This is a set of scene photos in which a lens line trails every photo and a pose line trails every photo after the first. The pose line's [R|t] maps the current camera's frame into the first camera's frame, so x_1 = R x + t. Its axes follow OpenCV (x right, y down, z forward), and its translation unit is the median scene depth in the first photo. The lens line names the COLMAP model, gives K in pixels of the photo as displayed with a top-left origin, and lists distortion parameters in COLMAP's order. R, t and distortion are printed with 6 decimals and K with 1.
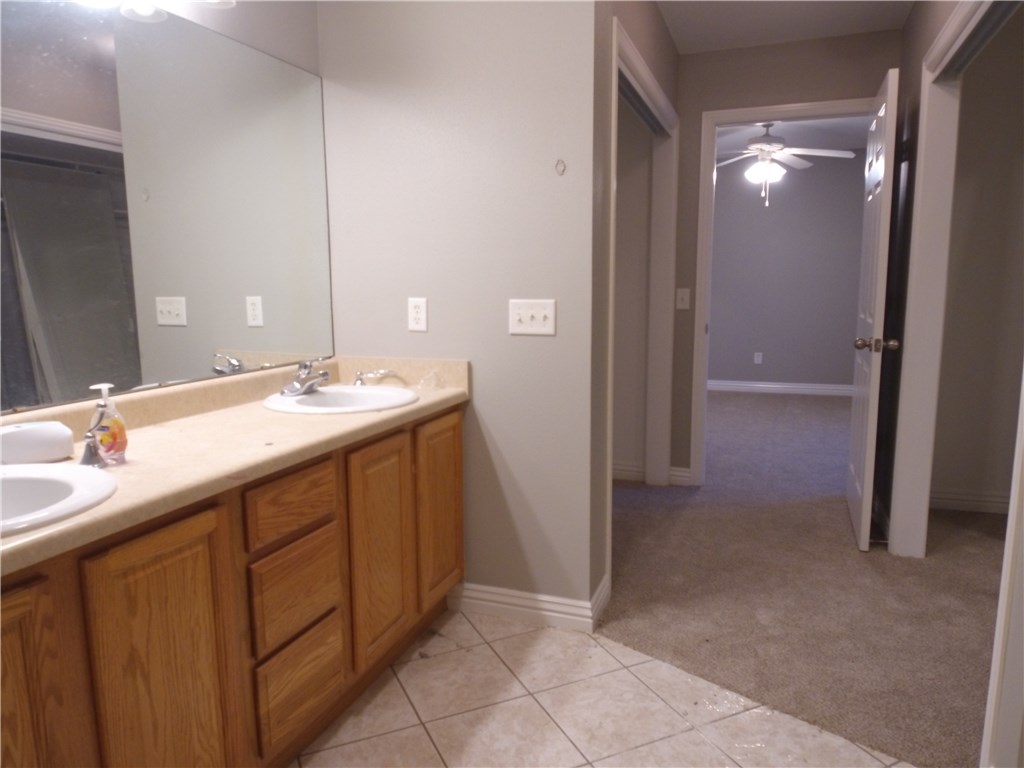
lens RADIAL K [[698.6, 0, 510.5], [0, 698.6, 386.0], [0, 0, 1]] dist [0.039108, -0.067321]
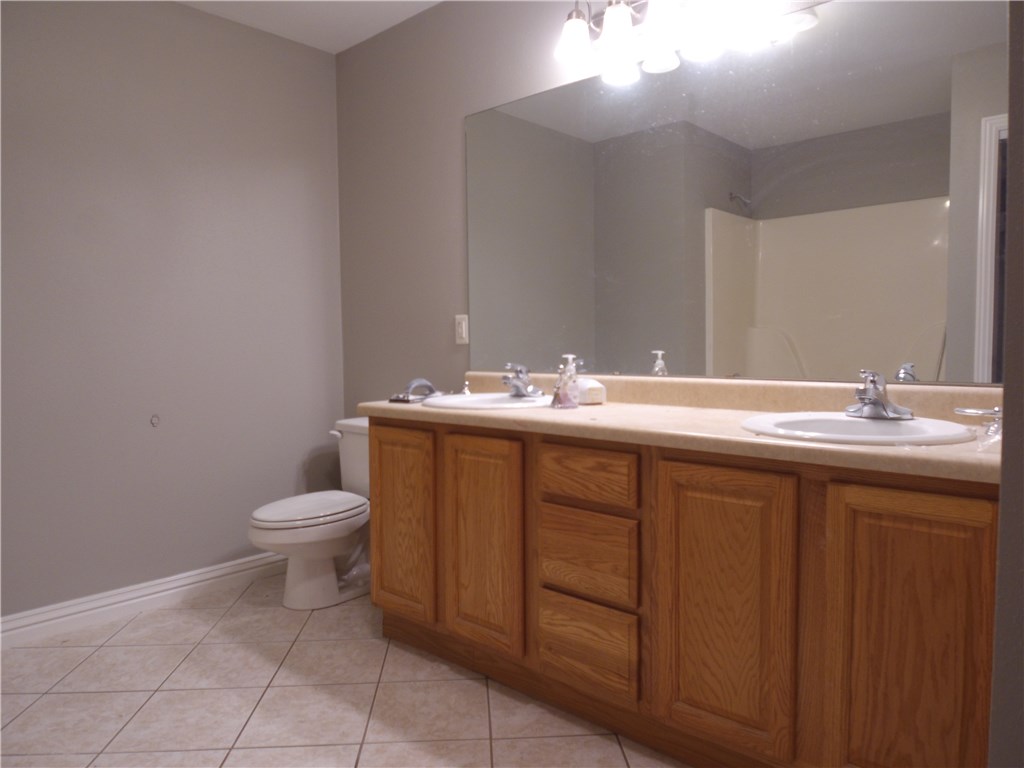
lens RADIAL K [[698.6, 0, 511.9], [0, 698.6, 382.7], [0, 0, 1]] dist [0.039108, -0.067321]
pose [[-0.348850, 0.064903, -0.934928, 0.408048], [-0.133524, 0.983980, 0.118130, -0.049612], [0.927618, 0.166045, -0.334595, 0.665941]]
